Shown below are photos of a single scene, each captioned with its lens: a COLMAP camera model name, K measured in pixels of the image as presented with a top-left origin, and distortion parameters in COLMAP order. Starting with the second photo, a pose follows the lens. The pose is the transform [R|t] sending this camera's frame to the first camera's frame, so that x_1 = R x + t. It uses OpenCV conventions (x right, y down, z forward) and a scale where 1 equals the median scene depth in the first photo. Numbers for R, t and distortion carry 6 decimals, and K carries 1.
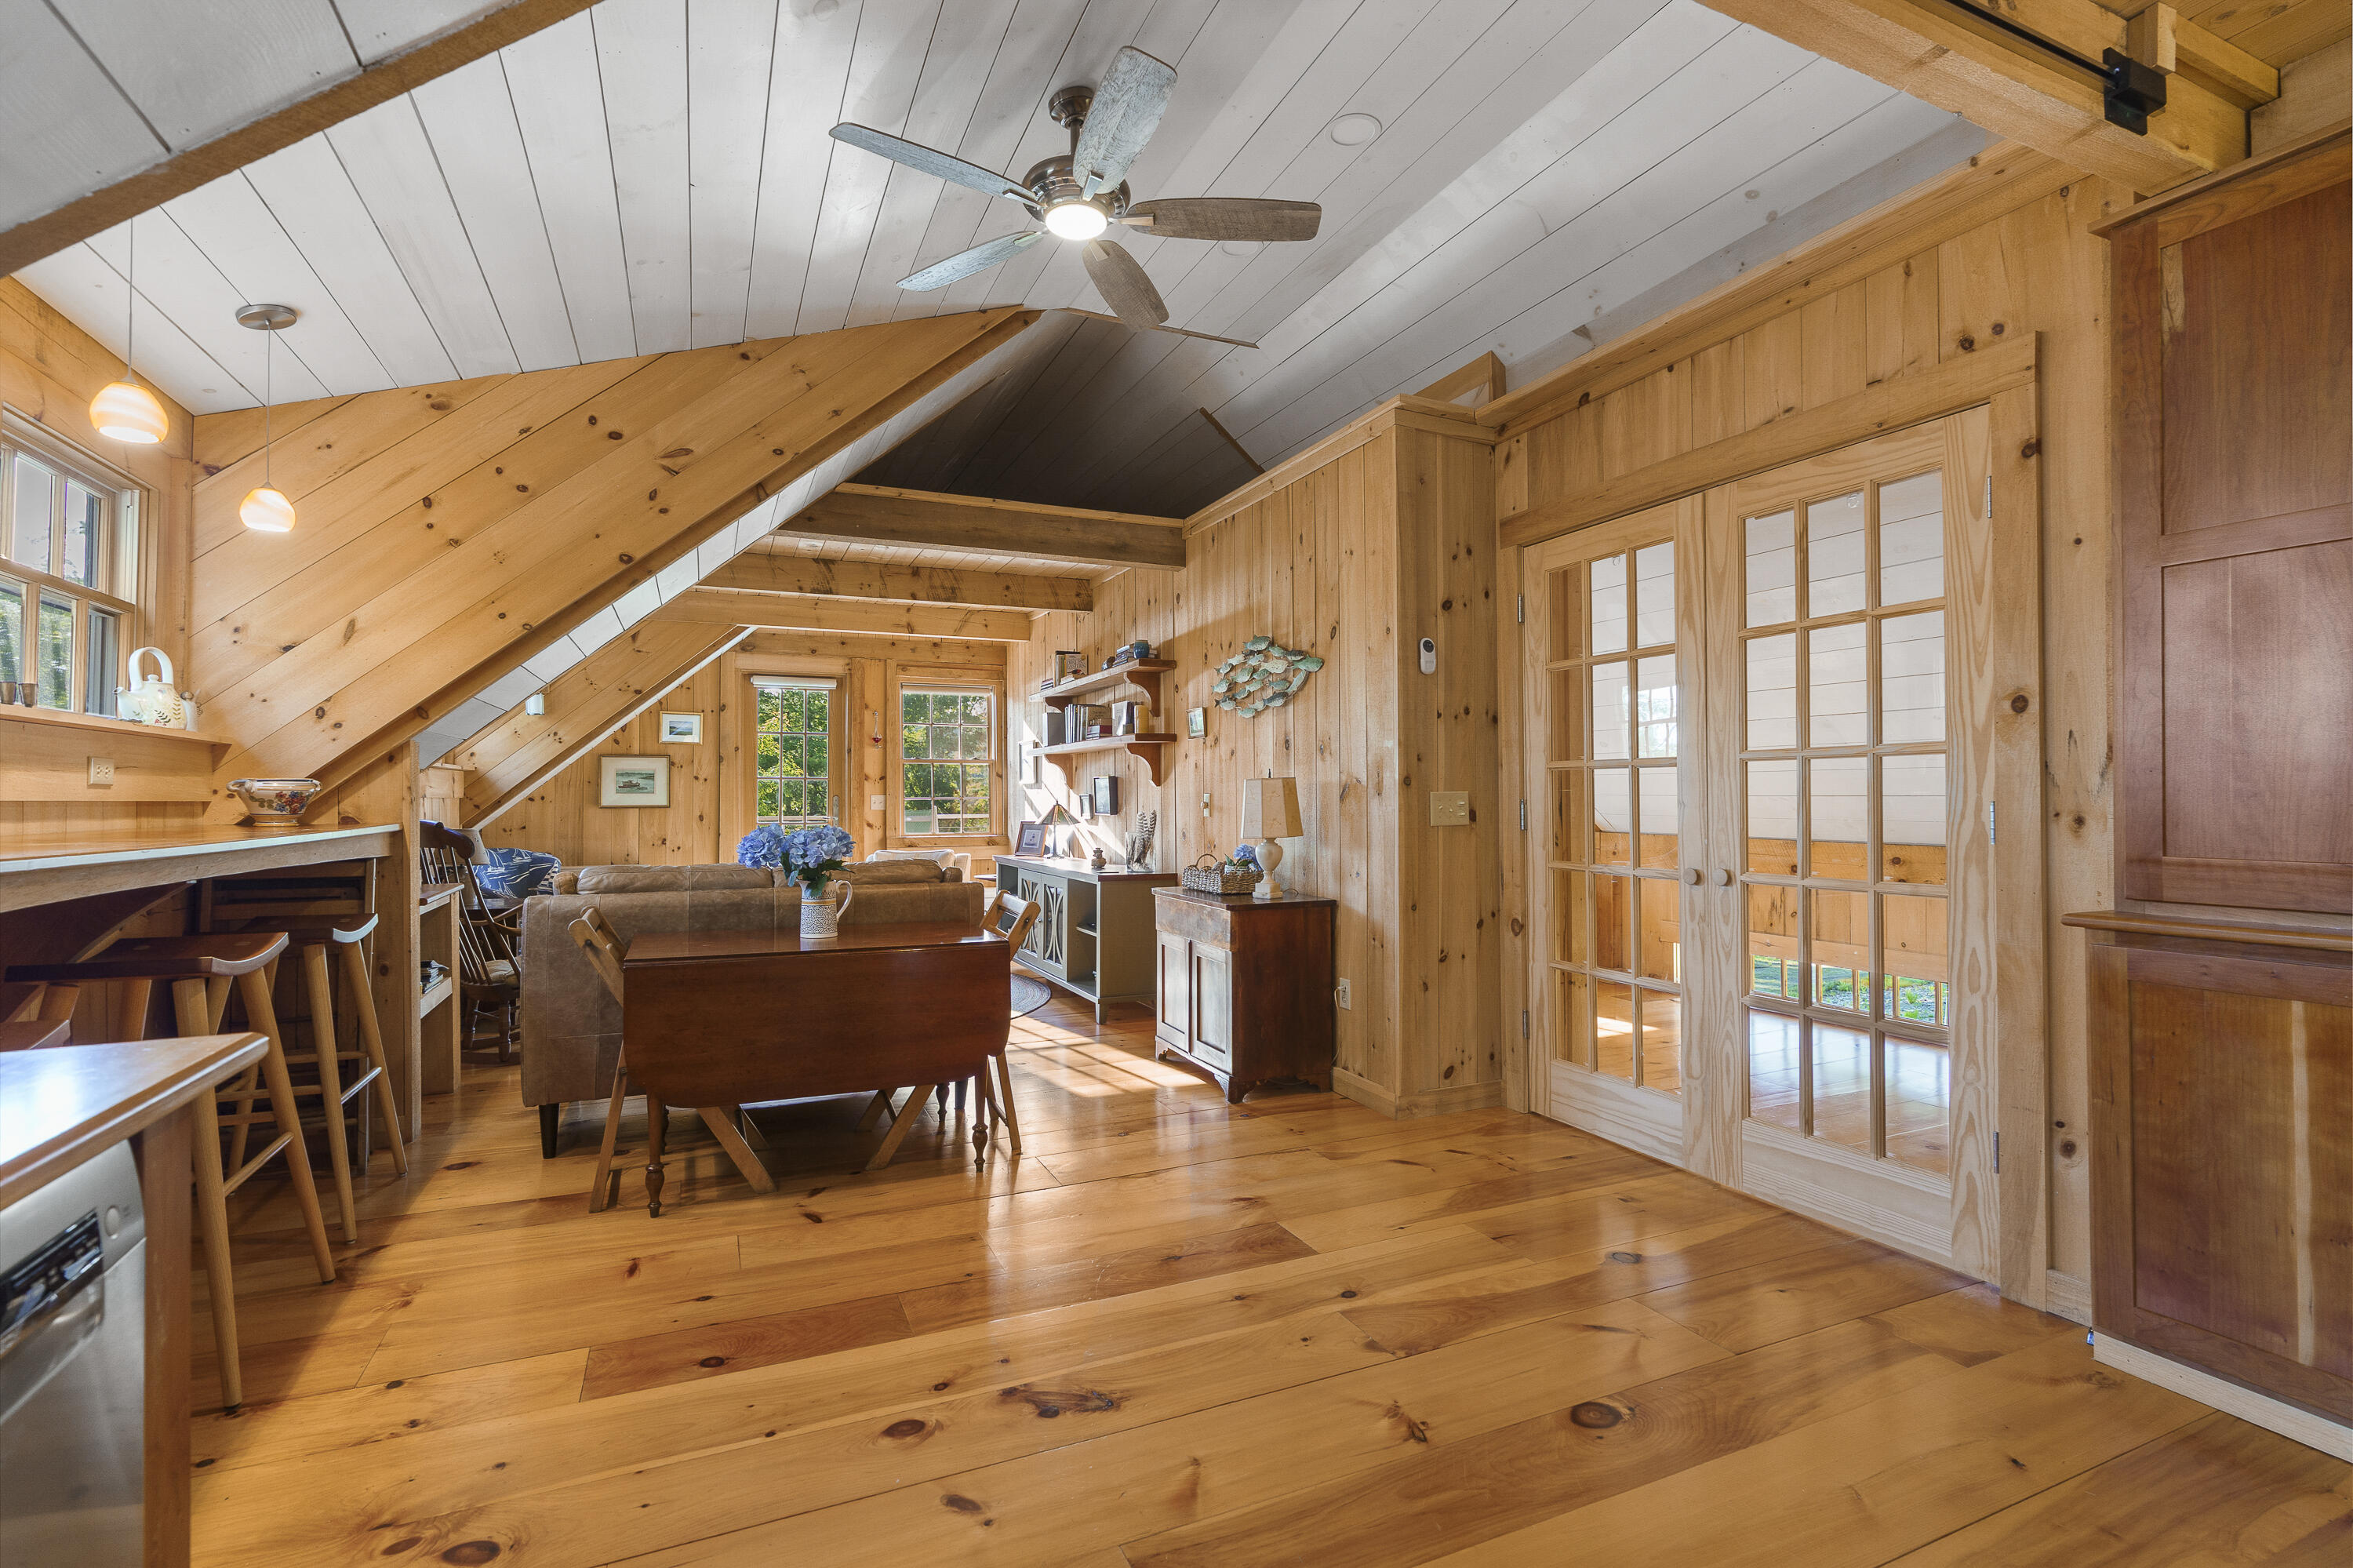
lens RADIAL K [[1073.4, 0, 1174.2], [0, 1073.4, 787.8], [0, 0, 1]] dist [-0.008065, 0.003375]
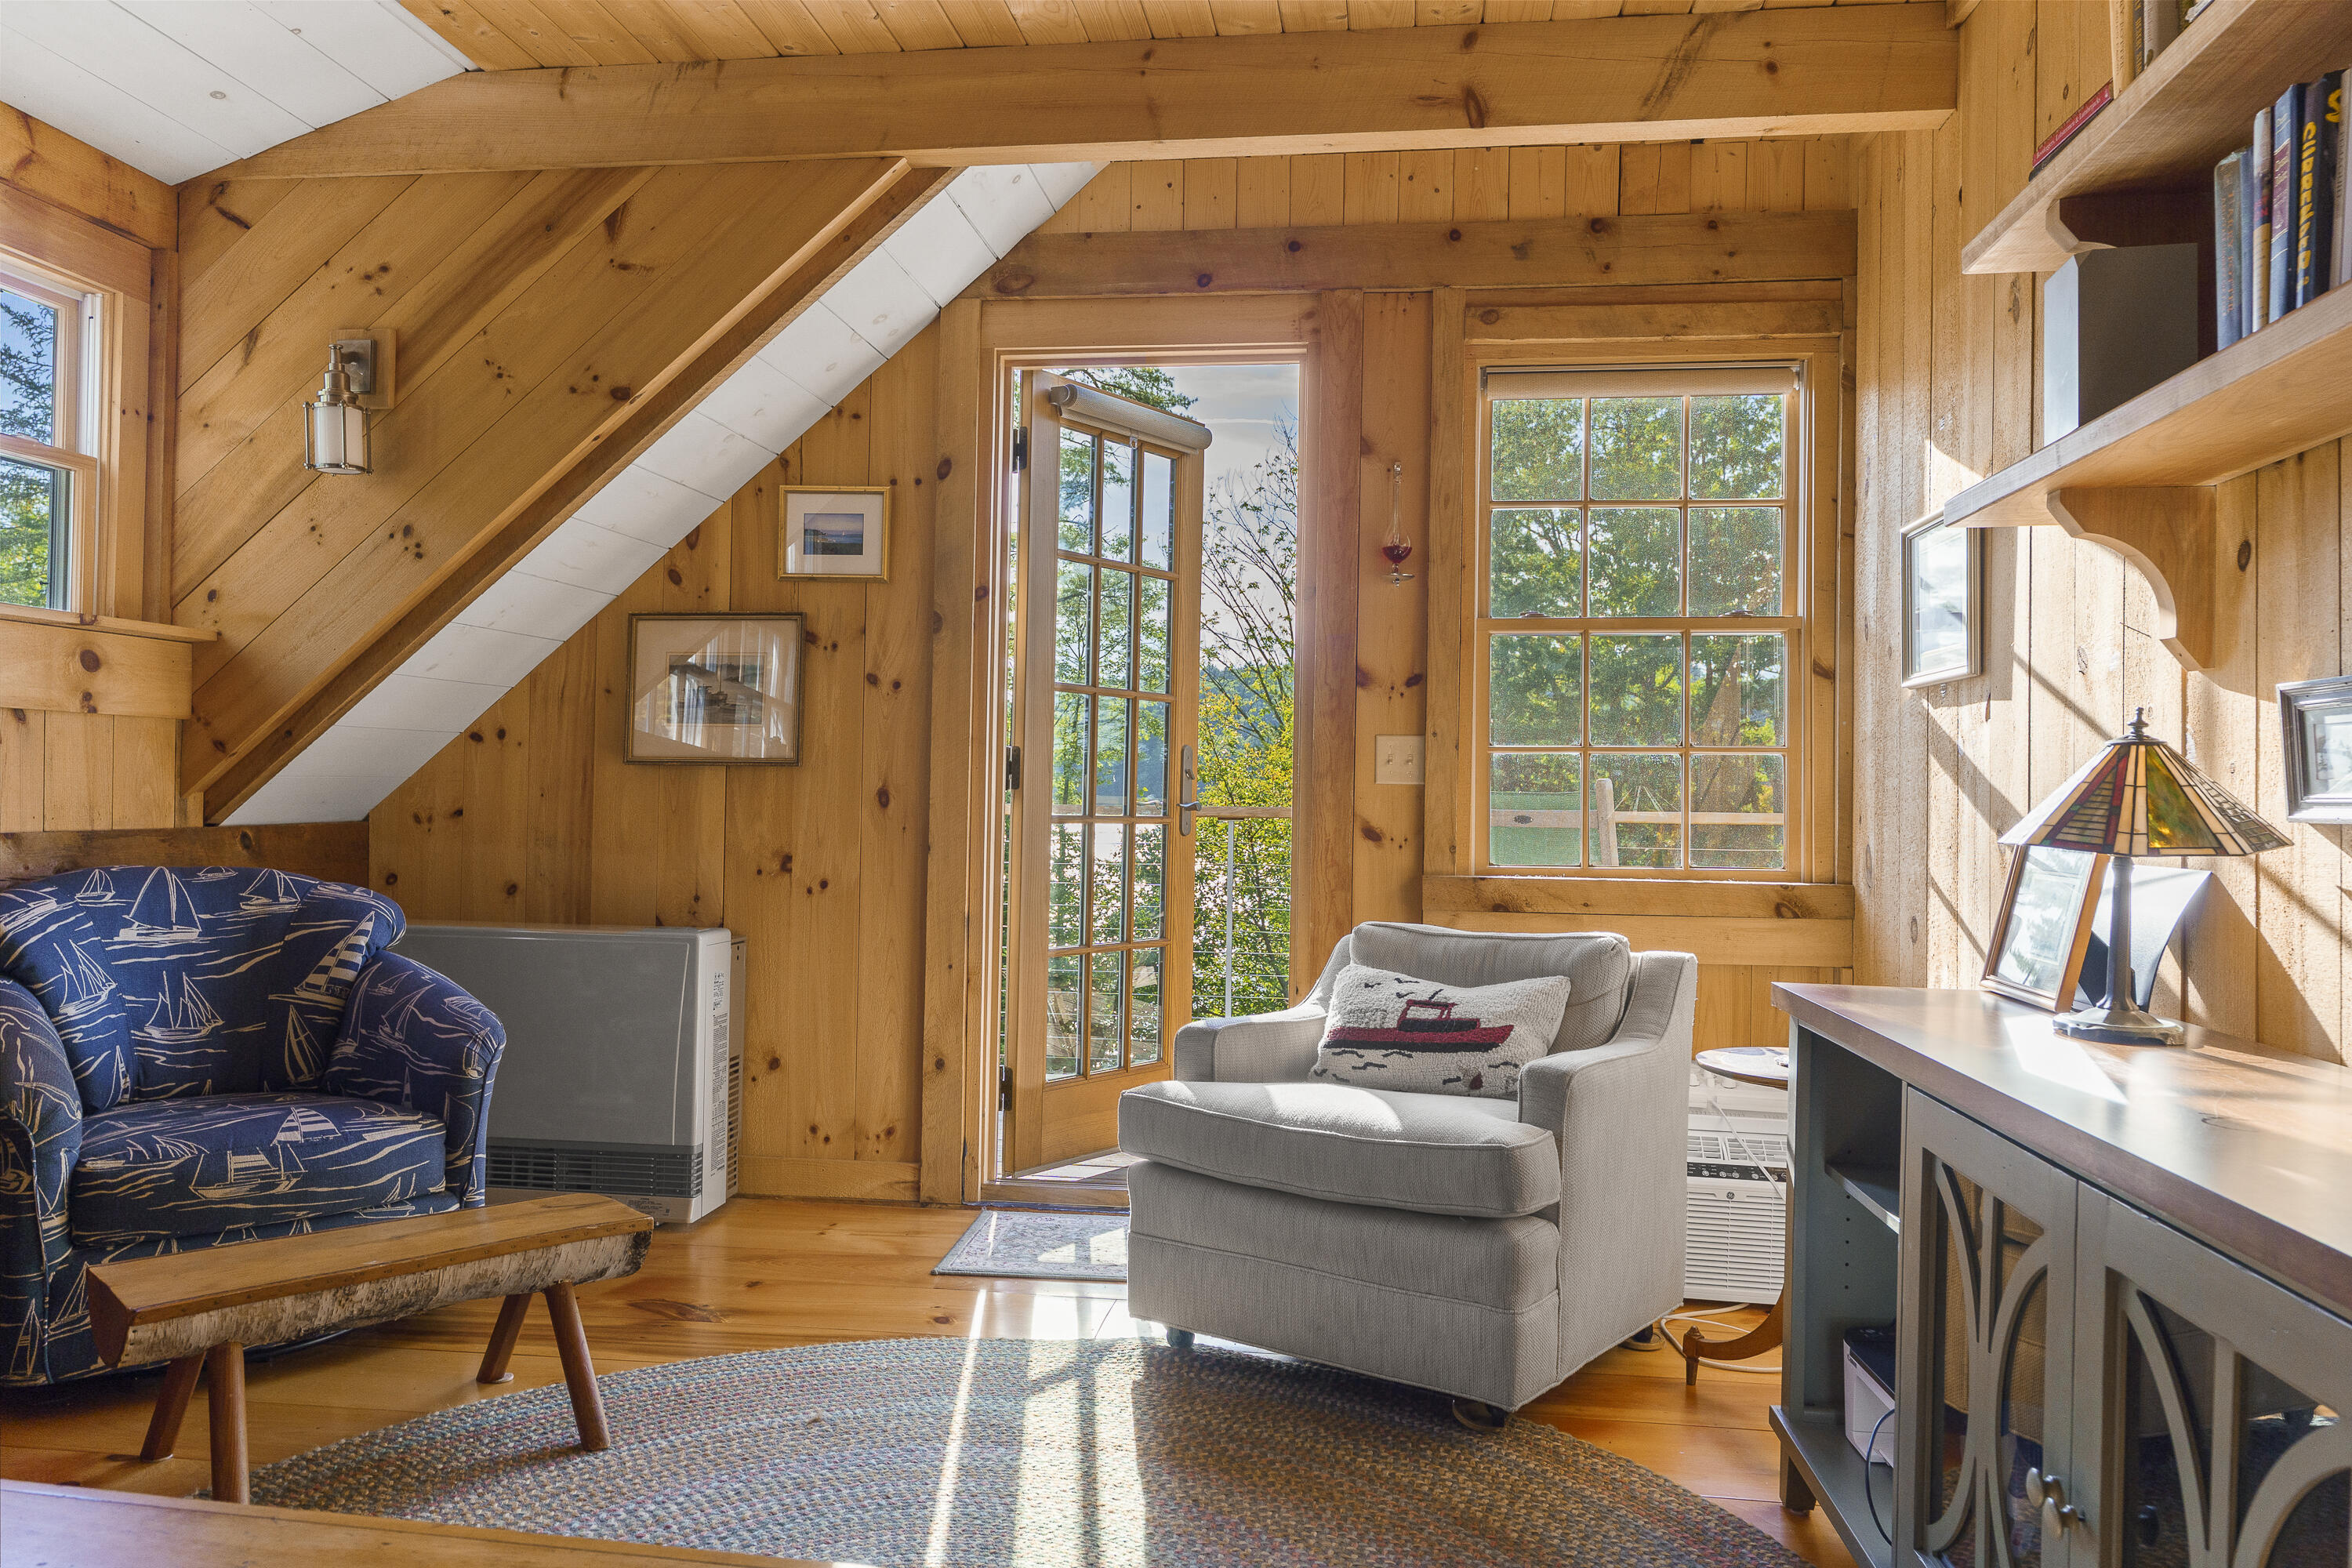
lens RADIAL K [[1652.5, 0, 1183.3], [0, 1652.5, 782.2], [0, 0, 1]] dist [0.004830, -0.005594]
pose [[0.856188, 0.010242, -0.516564, -0.179918], [-0.011918, 0.999929, 0.000073, 0.043382], [0.516528, 0.006094, 0.856249, 1.185528]]
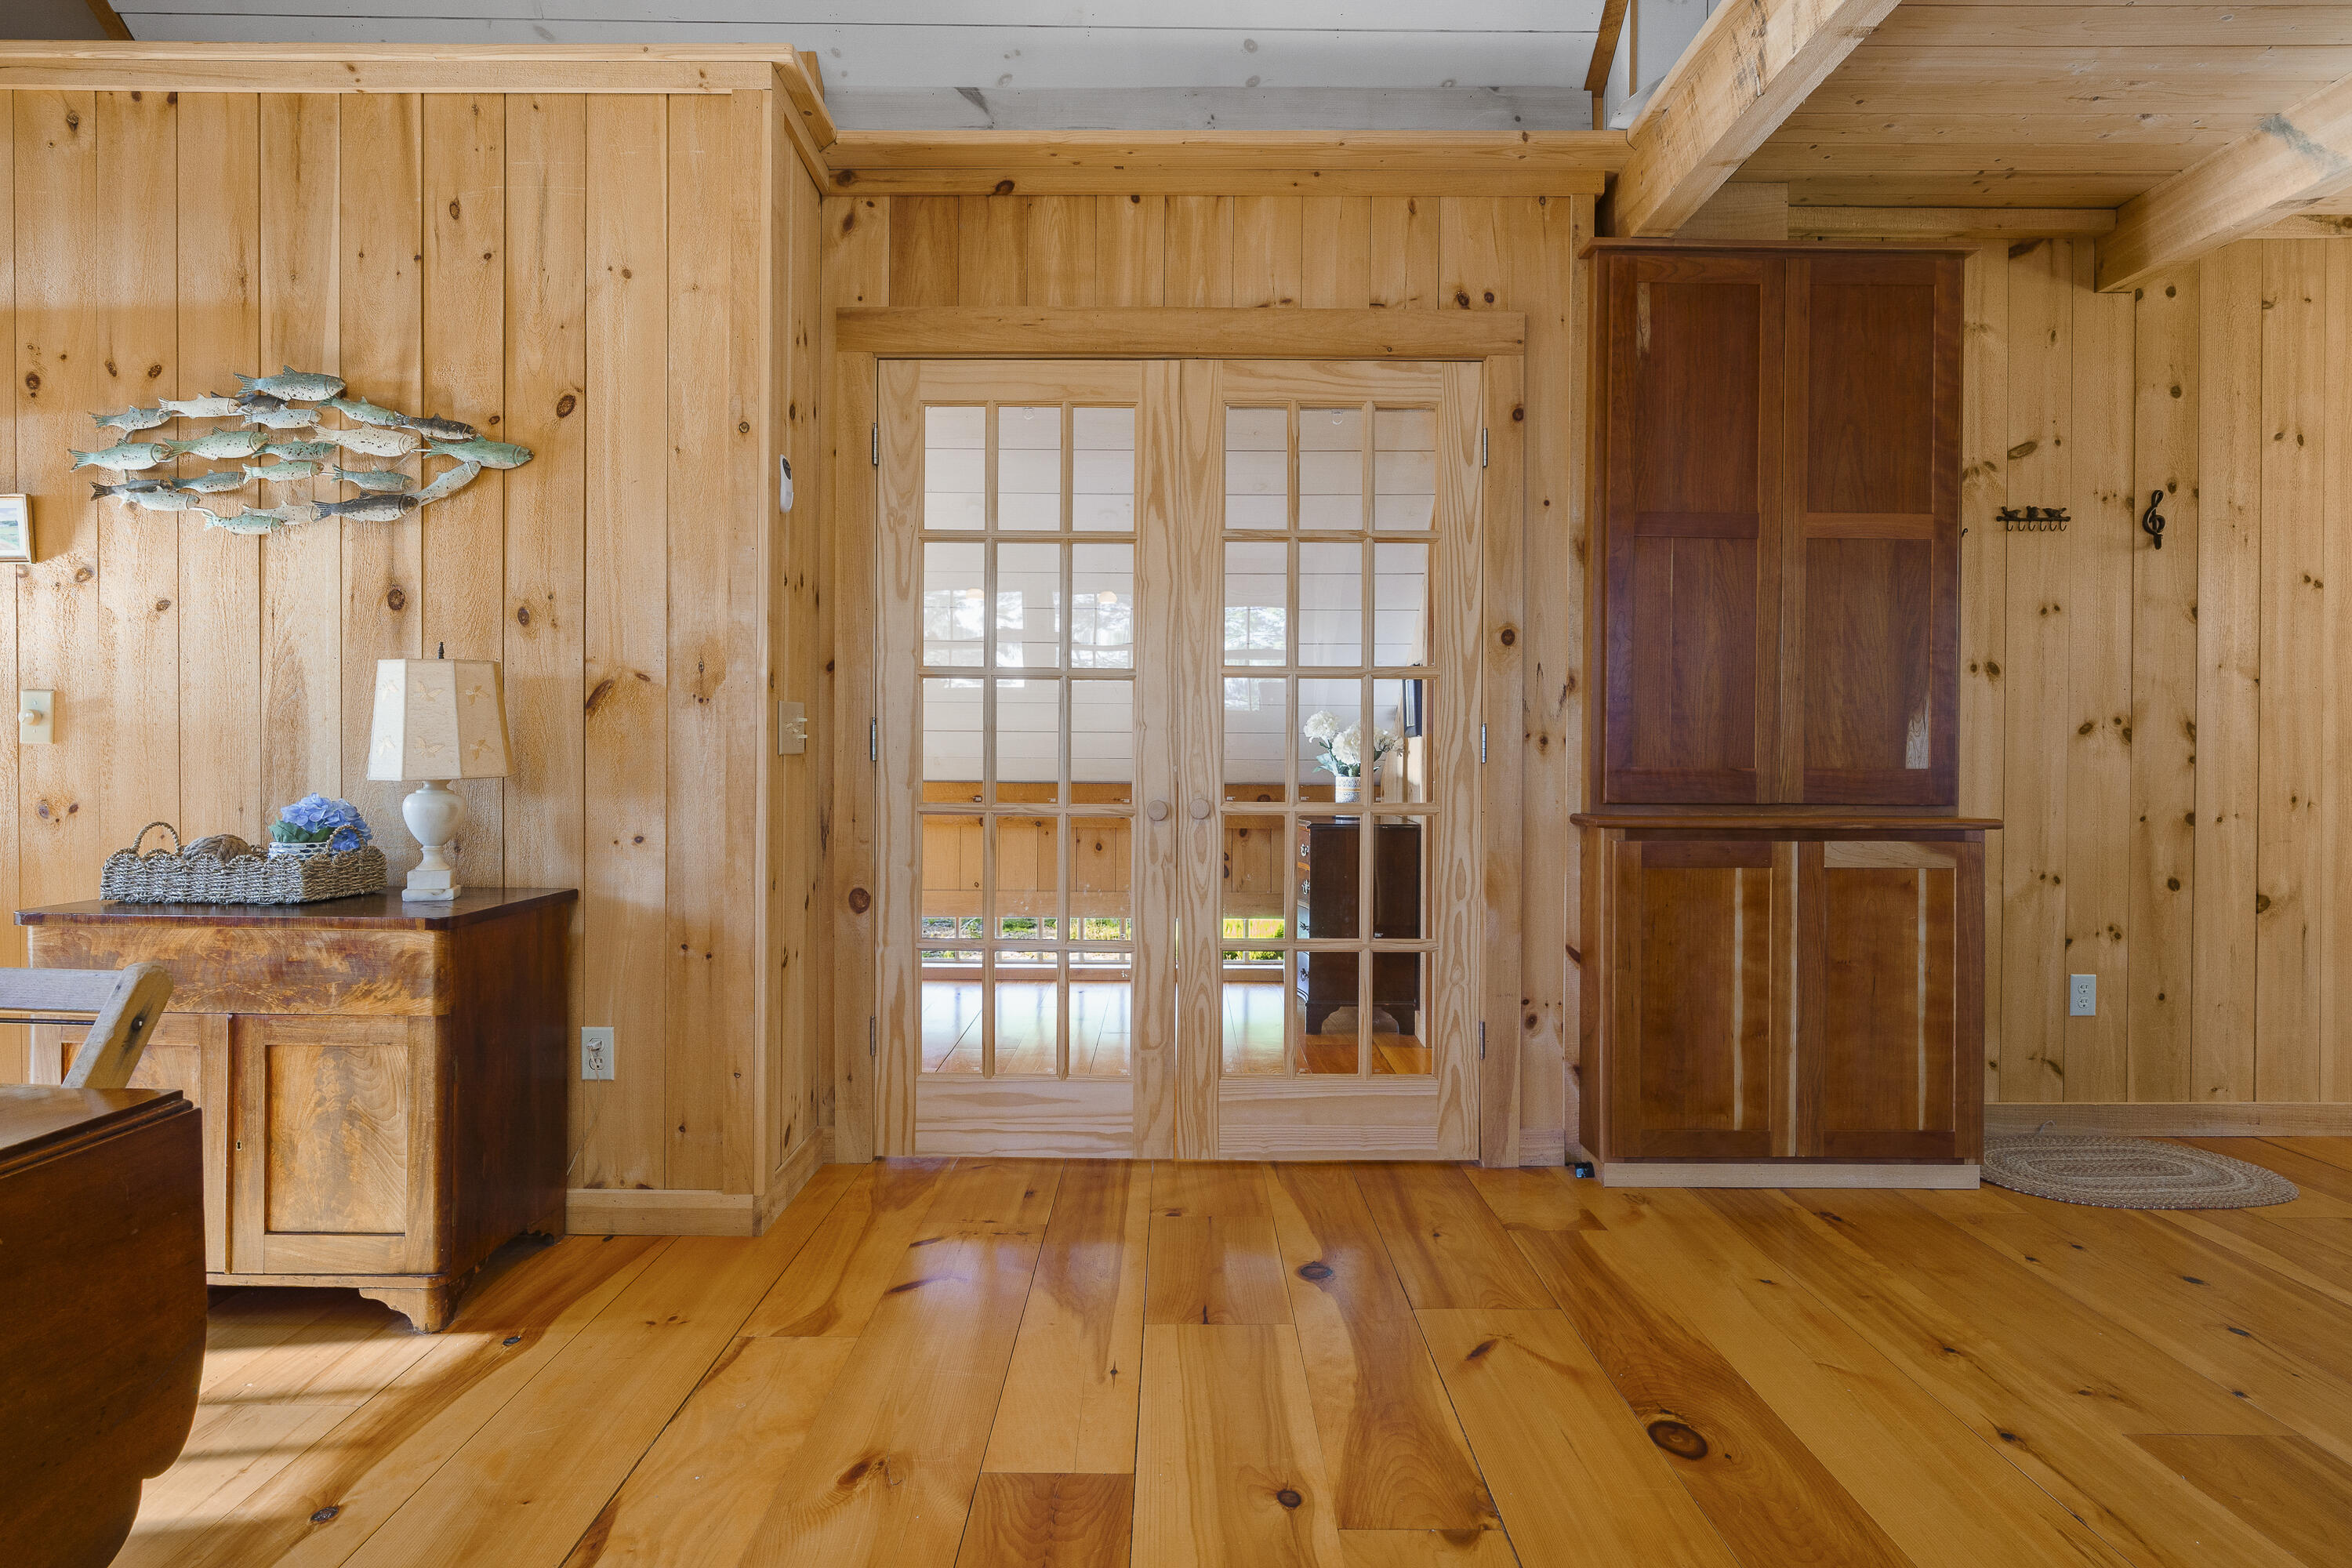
lens RADIAL K [[1188.2, 0, 1175.8], [0, 1188.2, 759.6], [0, 0, 1]] dist [-0.005683, 0.003097]
pose [[0.403188, 0.003887, 0.915109, -0.302760], [-0.017045, 0.999849, 0.003263, 0.031990], [-0.914958, -0.016914, 0.403194, 0.497310]]
